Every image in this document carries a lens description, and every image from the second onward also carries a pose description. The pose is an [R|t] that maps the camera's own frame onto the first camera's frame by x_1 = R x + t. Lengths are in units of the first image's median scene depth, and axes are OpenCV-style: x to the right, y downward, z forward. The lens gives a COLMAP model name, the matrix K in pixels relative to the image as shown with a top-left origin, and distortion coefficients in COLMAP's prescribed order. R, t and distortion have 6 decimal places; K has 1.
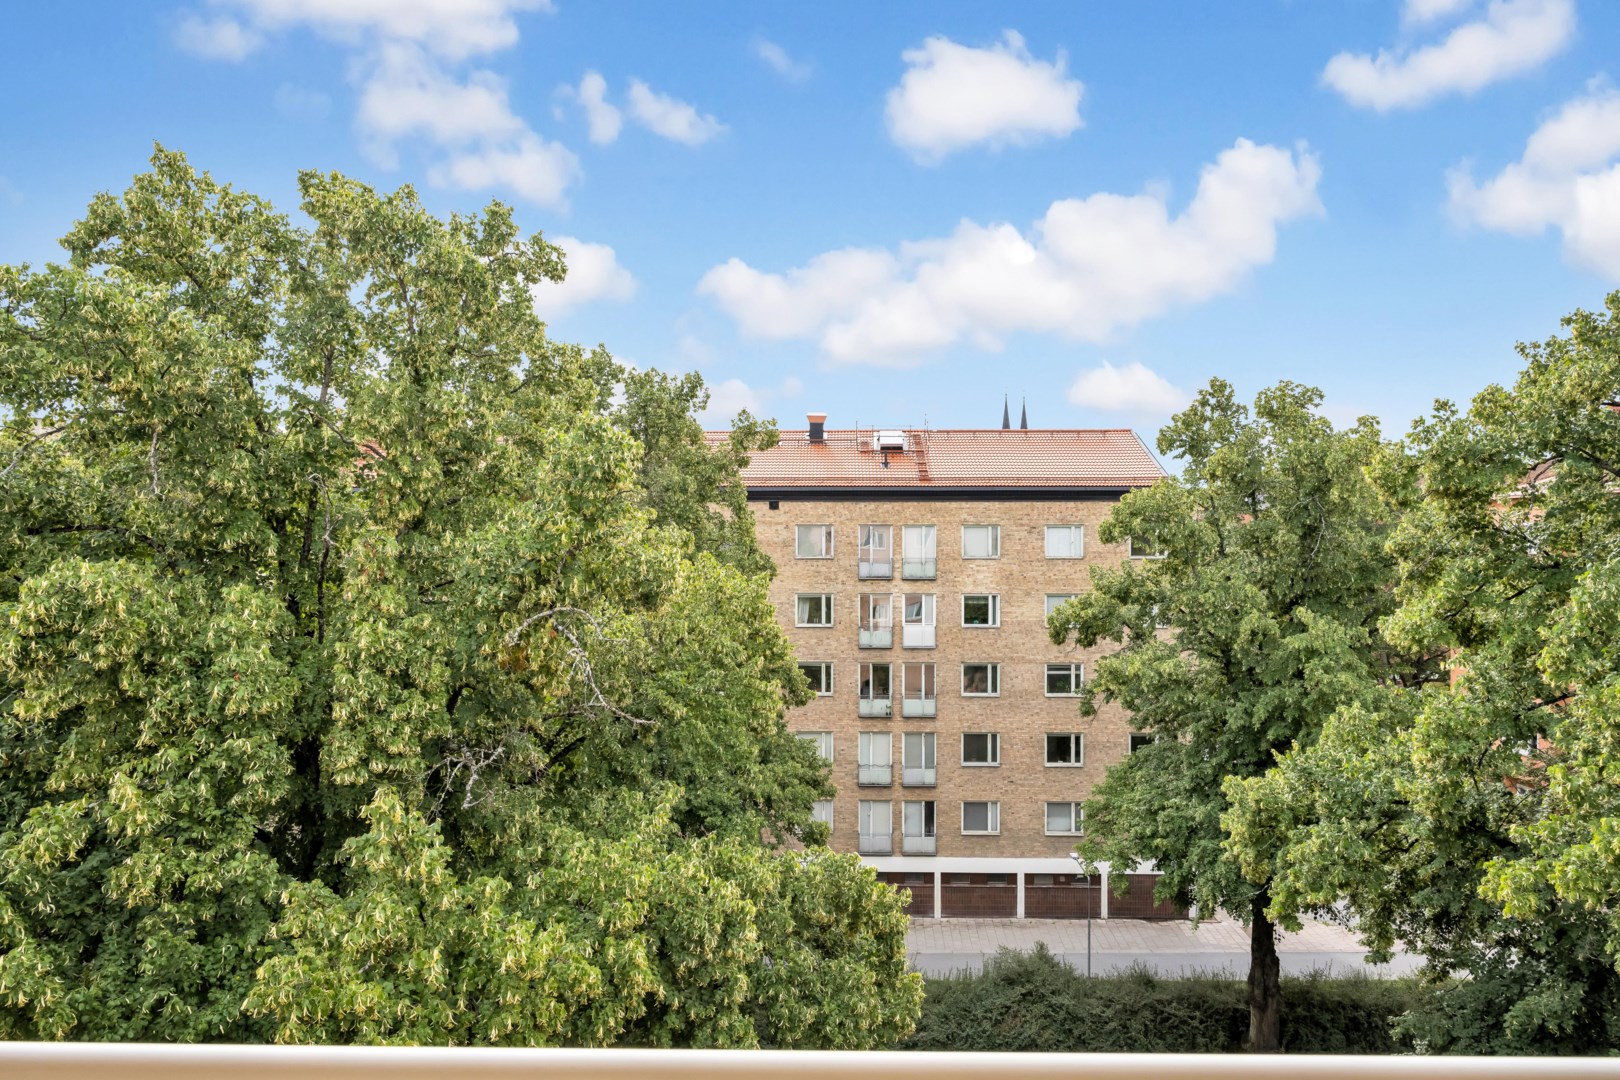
lens RADIAL K [[1108.0, 0, 810.0], [0, 1108.0, 540.0], [0, 0, 1]] dist [0.004124, 0.033249]
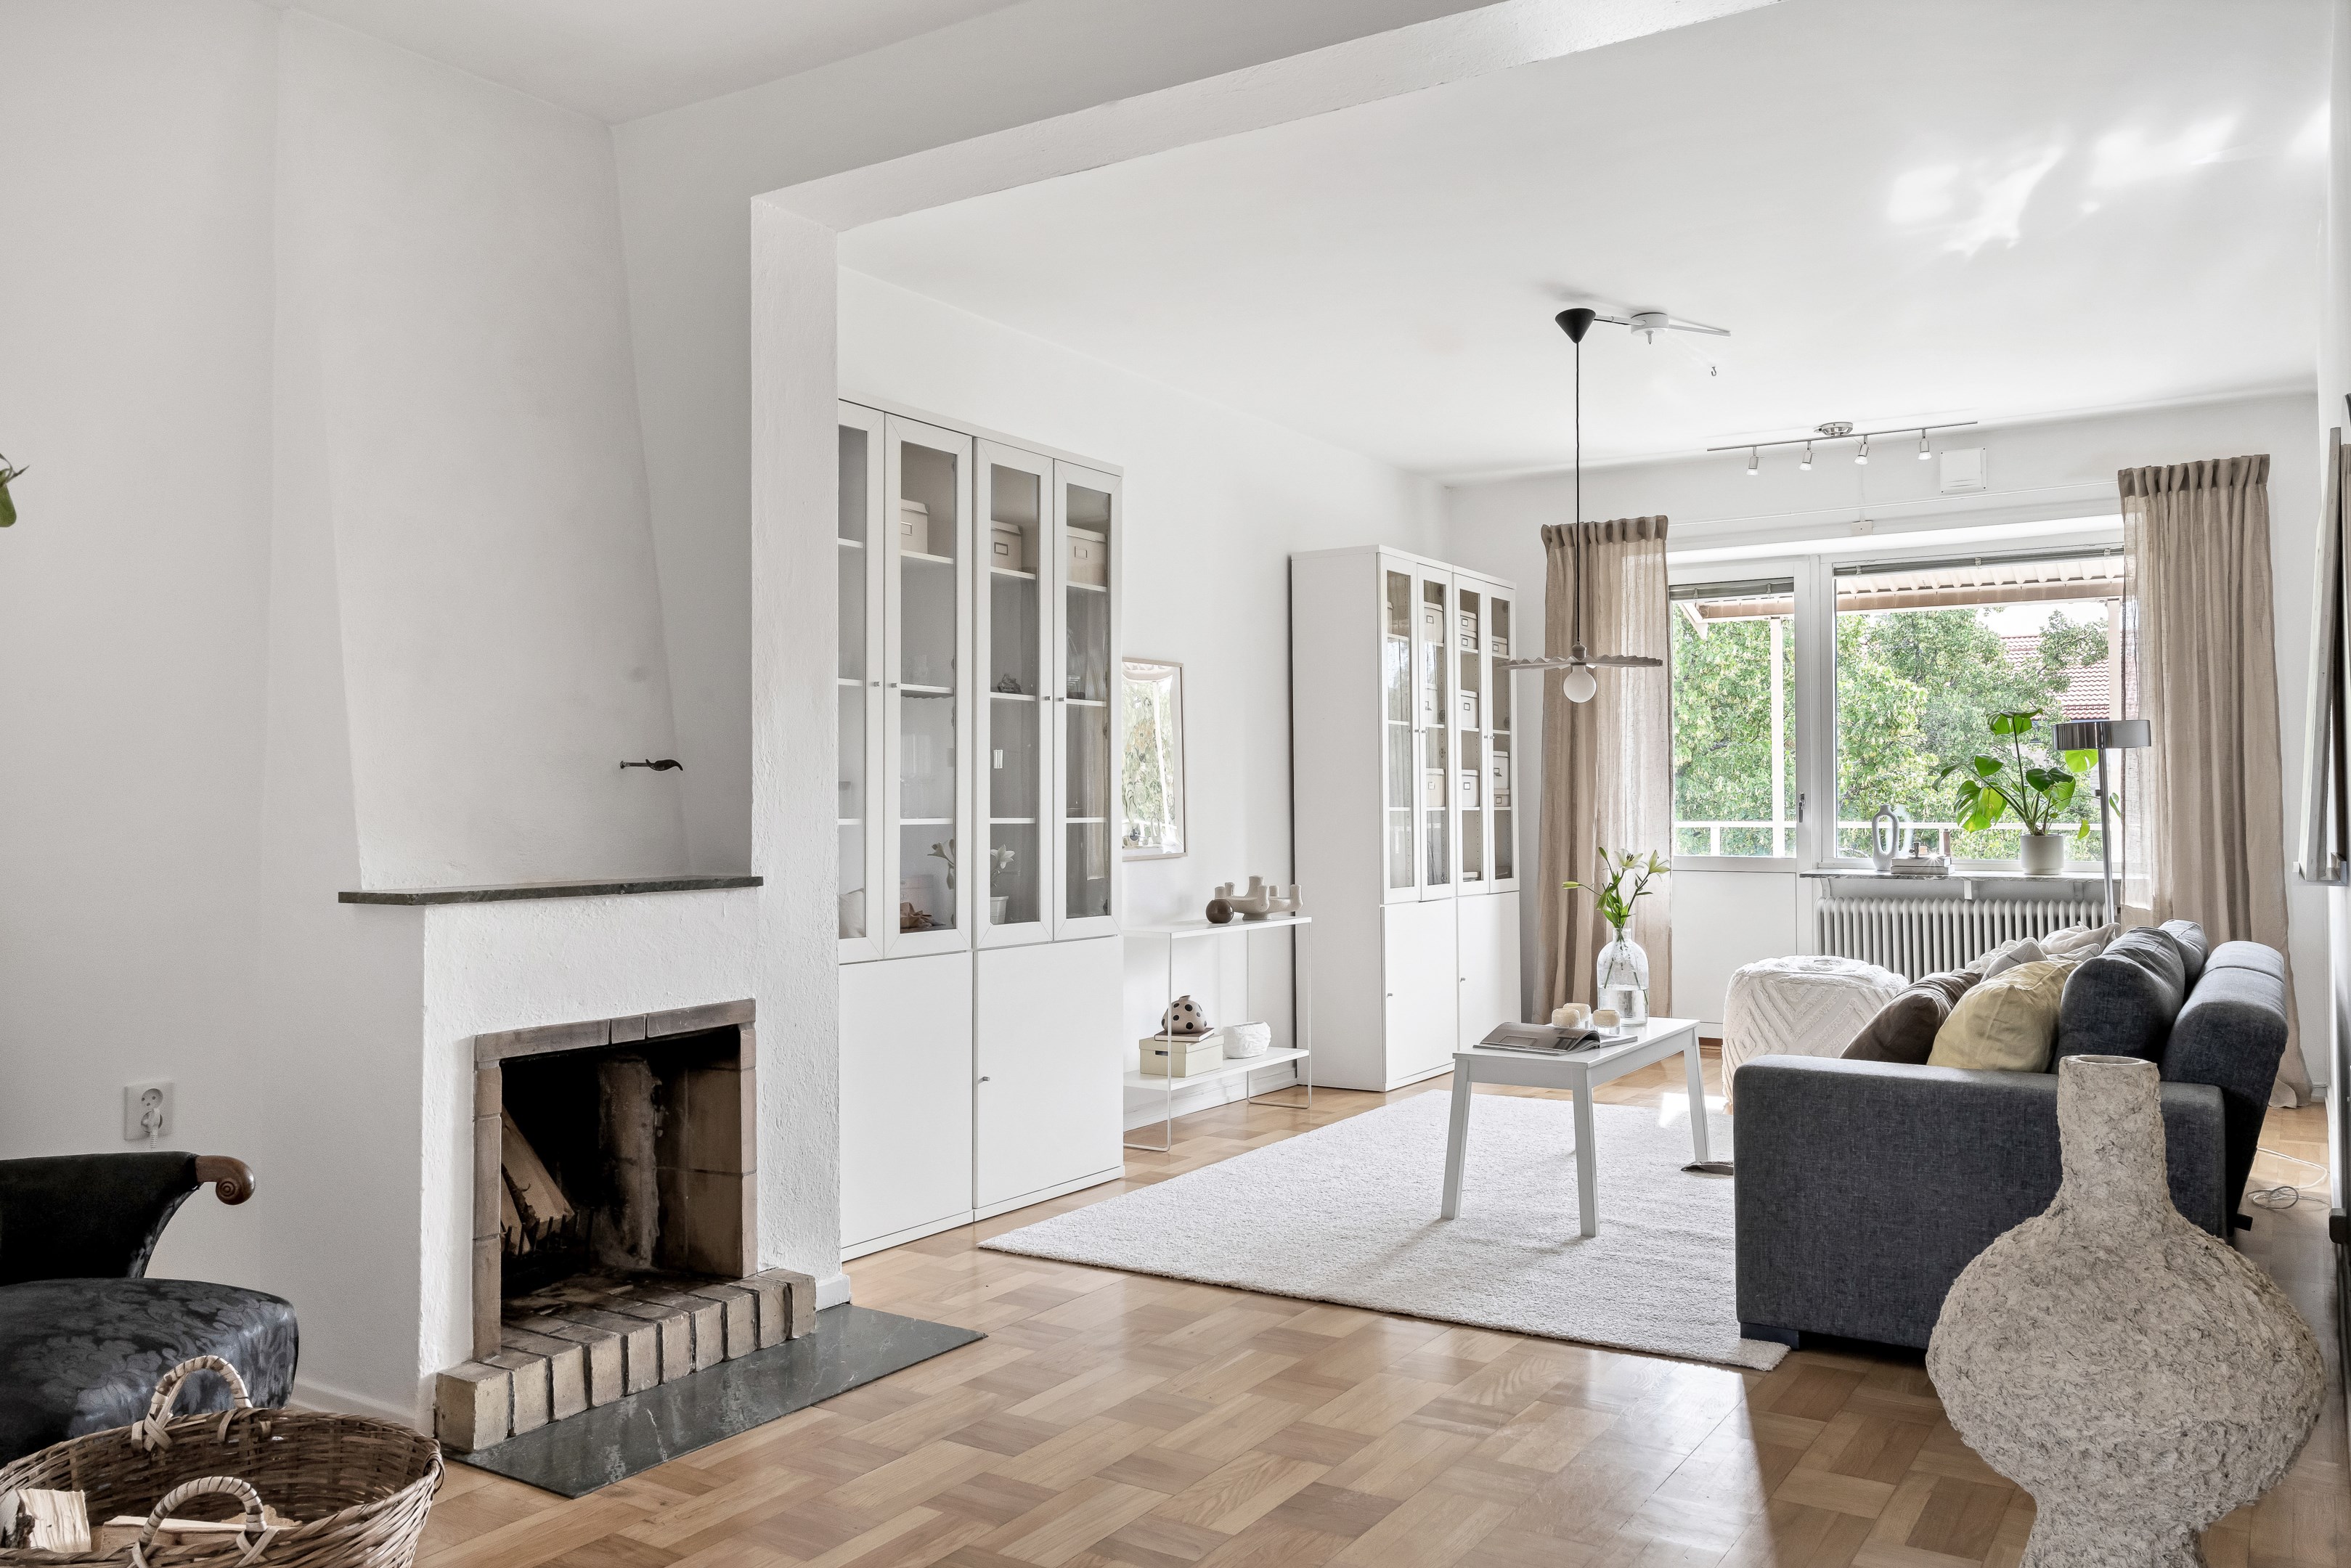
lens RADIAL K [[1764.1, 0, 1175.5], [0, 1764.1, 784.0], [0, 0, 1]] dist [-0.005029, -0.002077]
pose [[0.860397, -0.001844, -0.509621, 0.027878], [-0.004747, 0.999921, -0.011632, 0.007558], [0.509602, 0.012428, 0.860321, -0.250538]]
